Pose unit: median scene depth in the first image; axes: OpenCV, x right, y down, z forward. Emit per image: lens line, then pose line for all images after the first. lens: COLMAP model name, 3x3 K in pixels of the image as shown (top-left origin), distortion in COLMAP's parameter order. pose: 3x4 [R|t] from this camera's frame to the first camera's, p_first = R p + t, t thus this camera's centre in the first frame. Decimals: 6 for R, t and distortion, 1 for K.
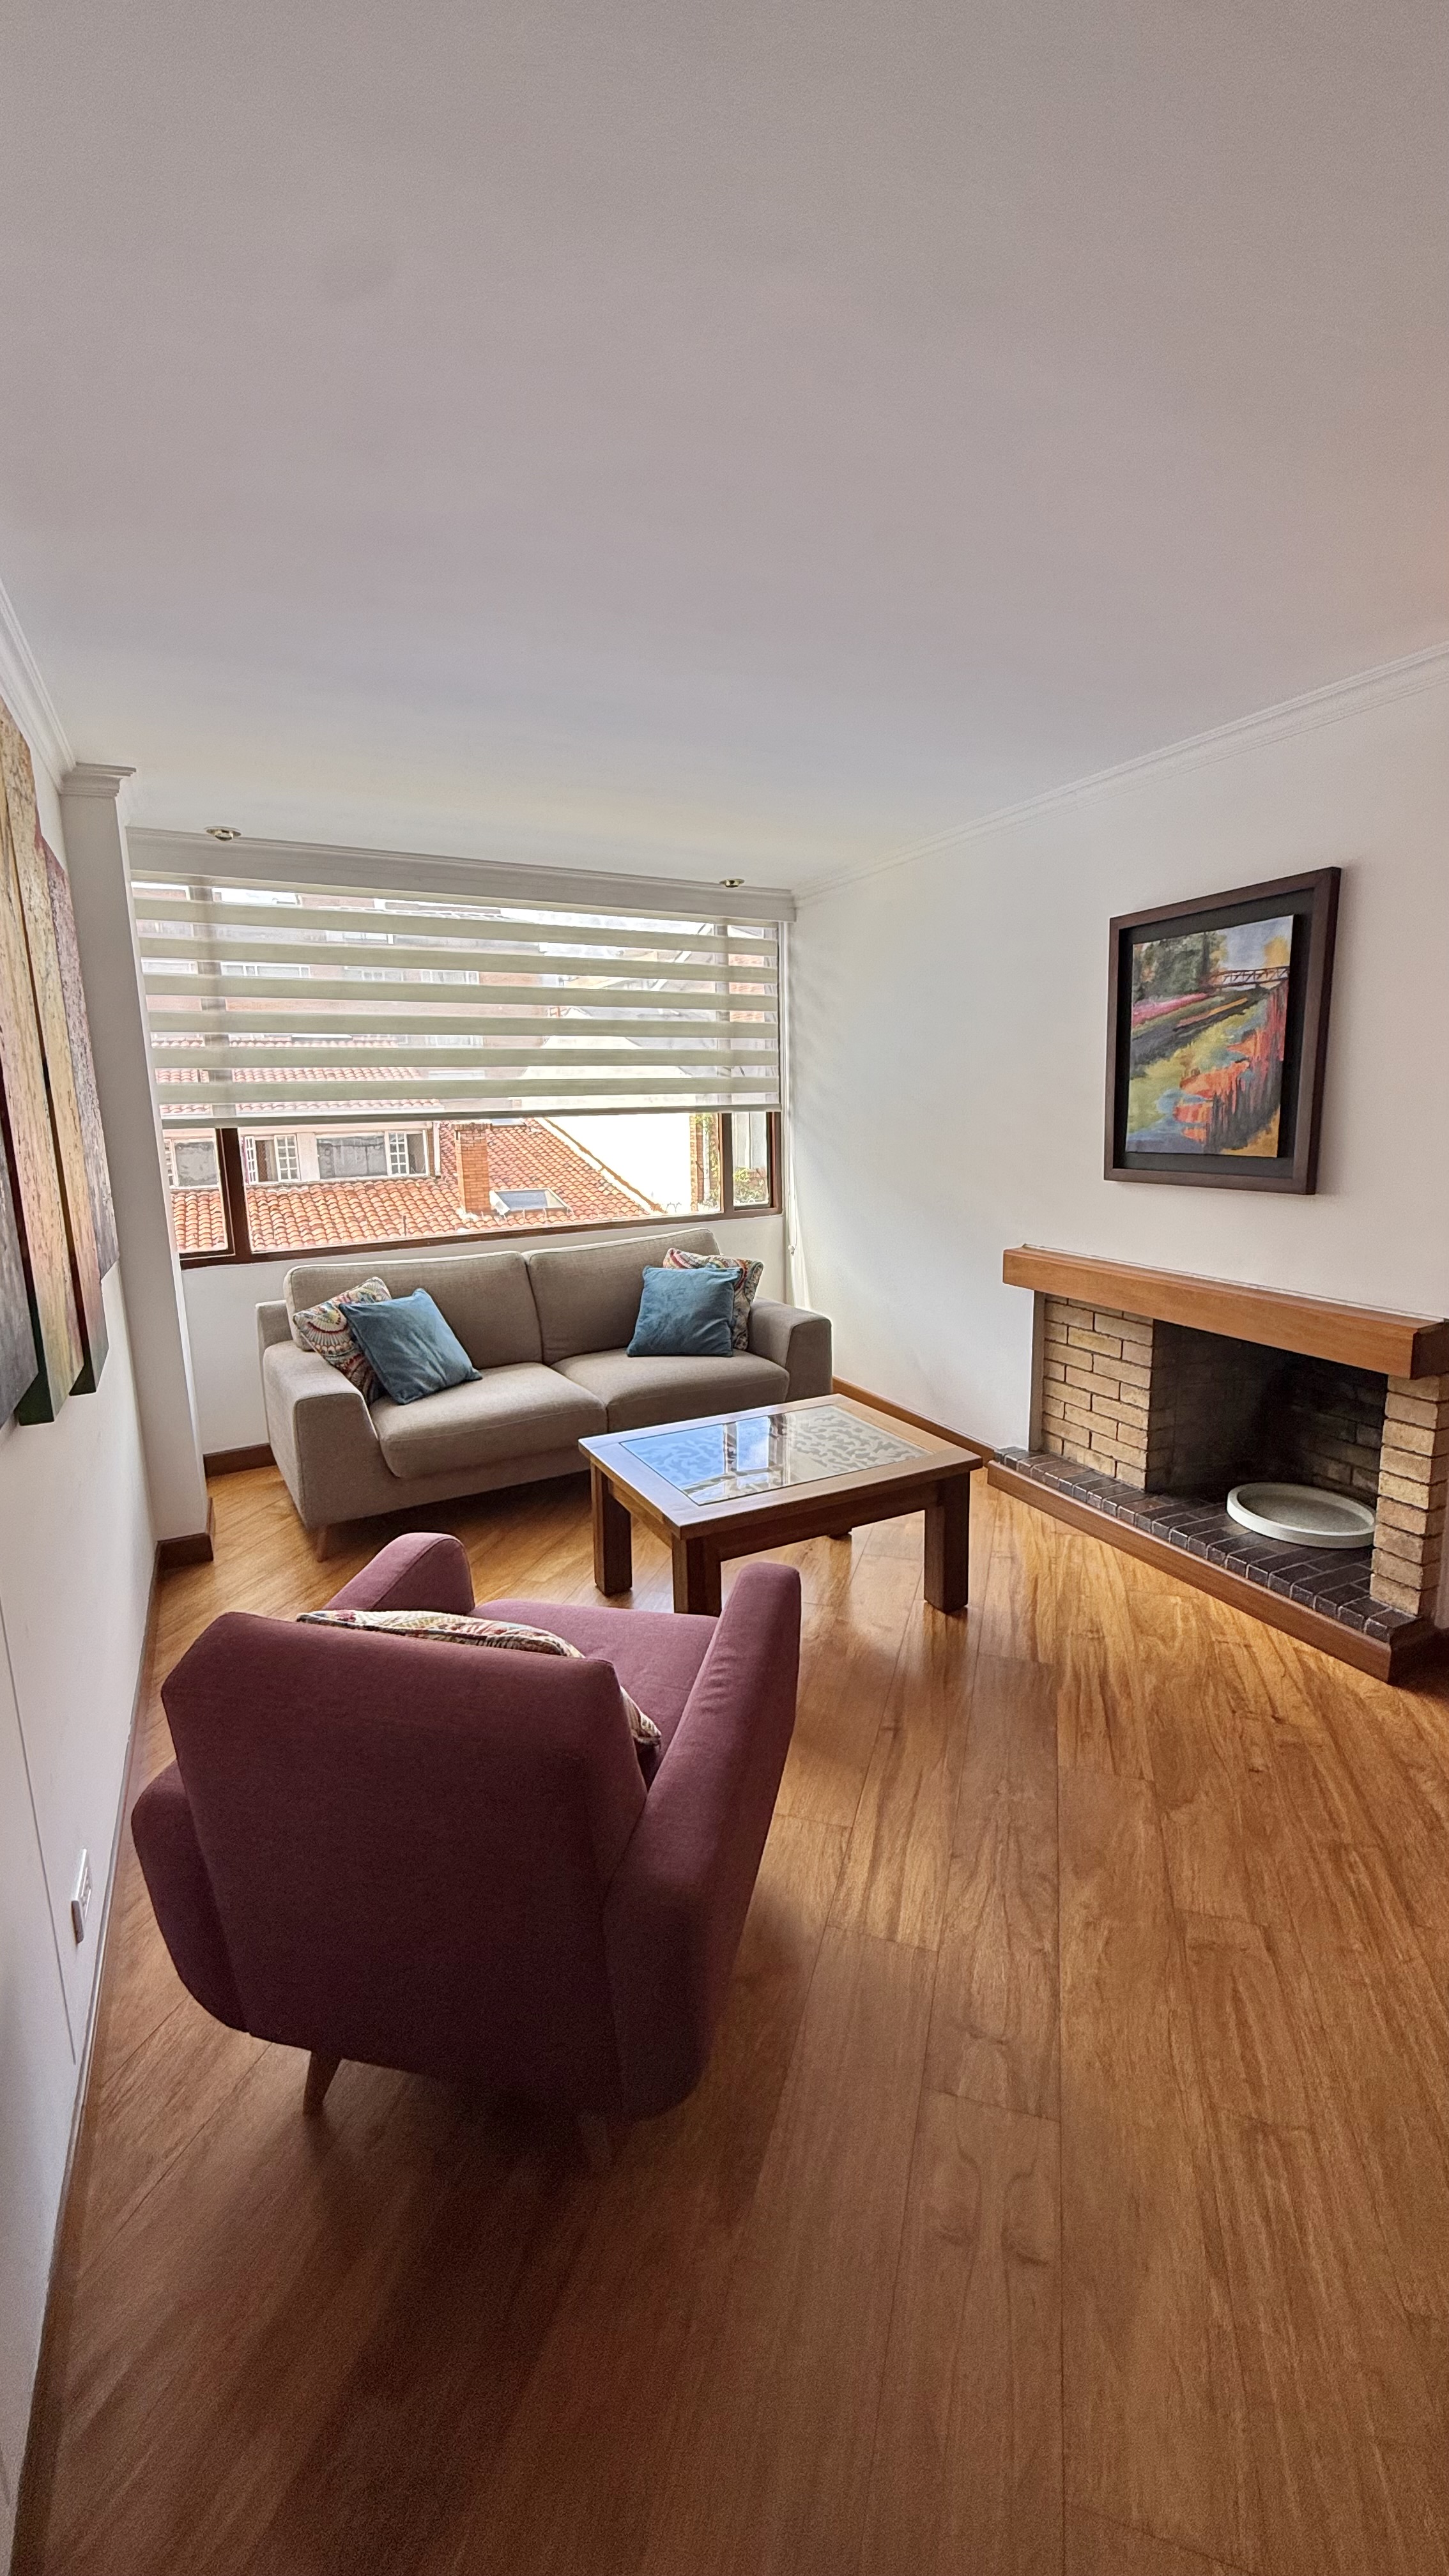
lens RADIAL K [[1032.5, 0, 732.7], [0, 1032.5, 1285.3], [0, 0, 1]] dist [0.001246, 0.000117]
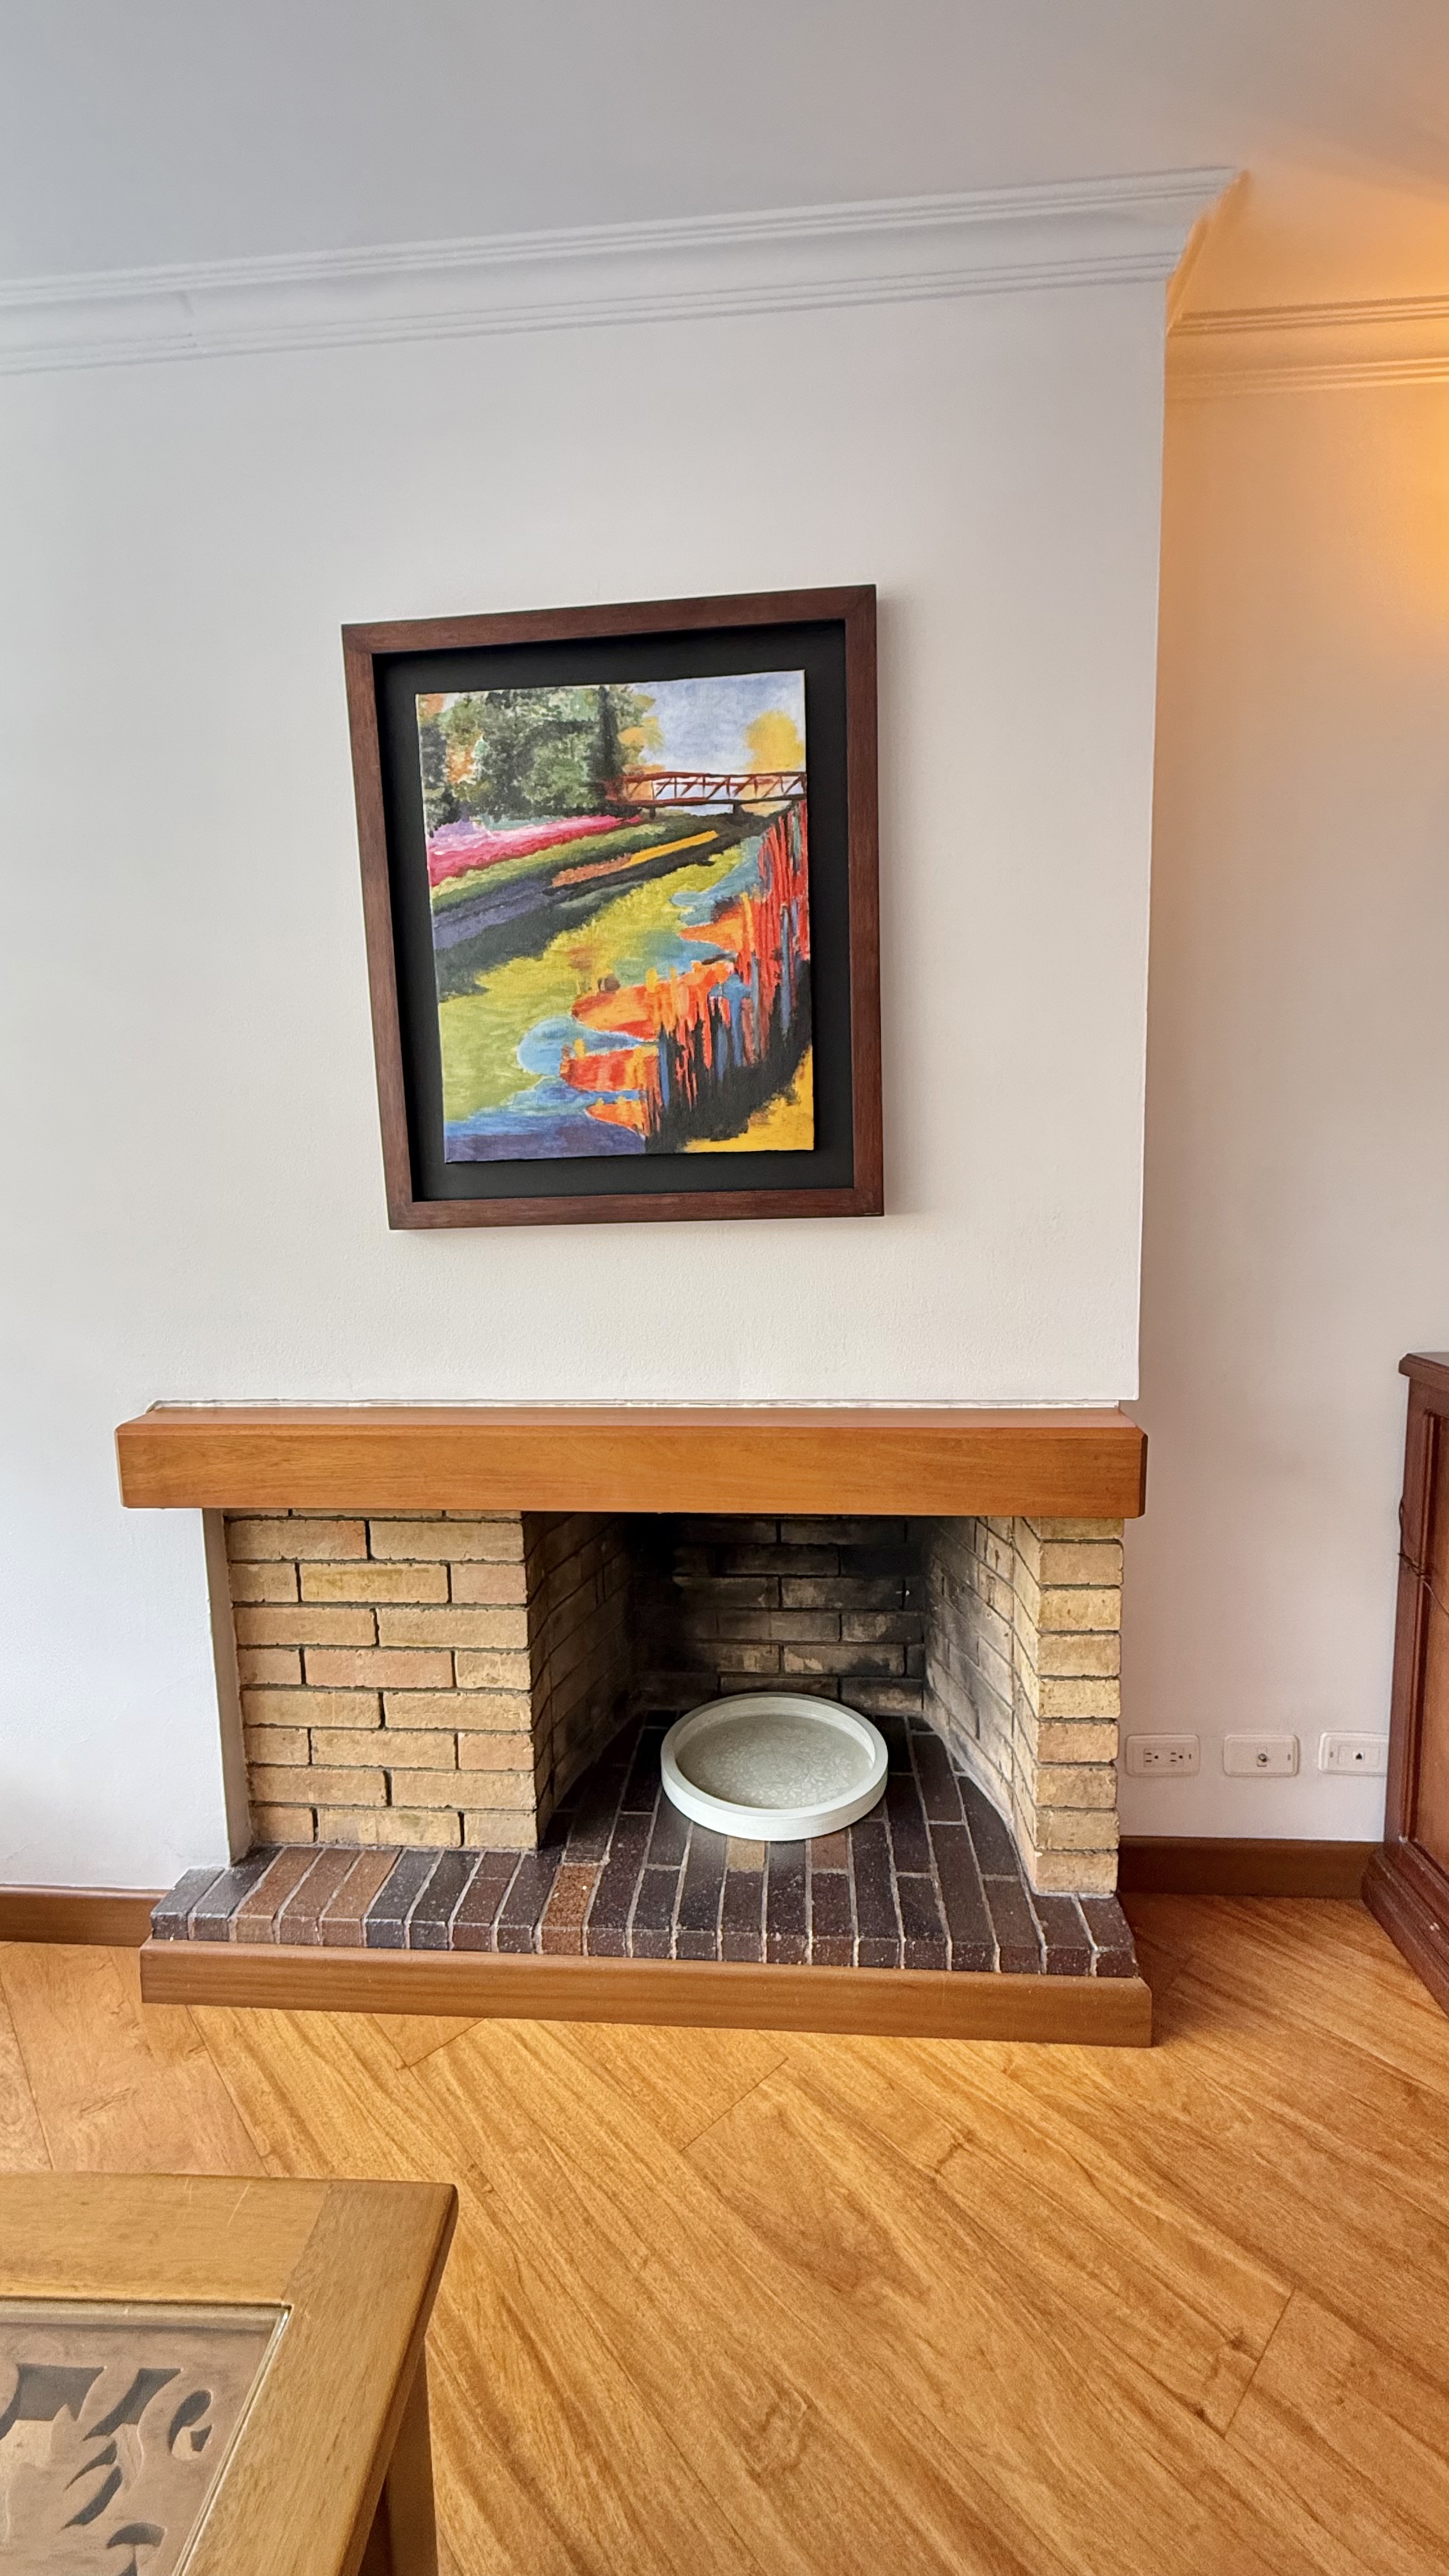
lens RADIAL K [[1032.5, 0, 724.8], [0, 1032.5, 1280.2], [0, 0, 1]] dist [0.001246, 0.000117]
pose [[0.505639, -0.094123, 0.857596, 0.053460], [0.168768, 0.985618, 0.008668, -0.065913], [-0.846077, 0.140351, 0.514251, 0.719343]]
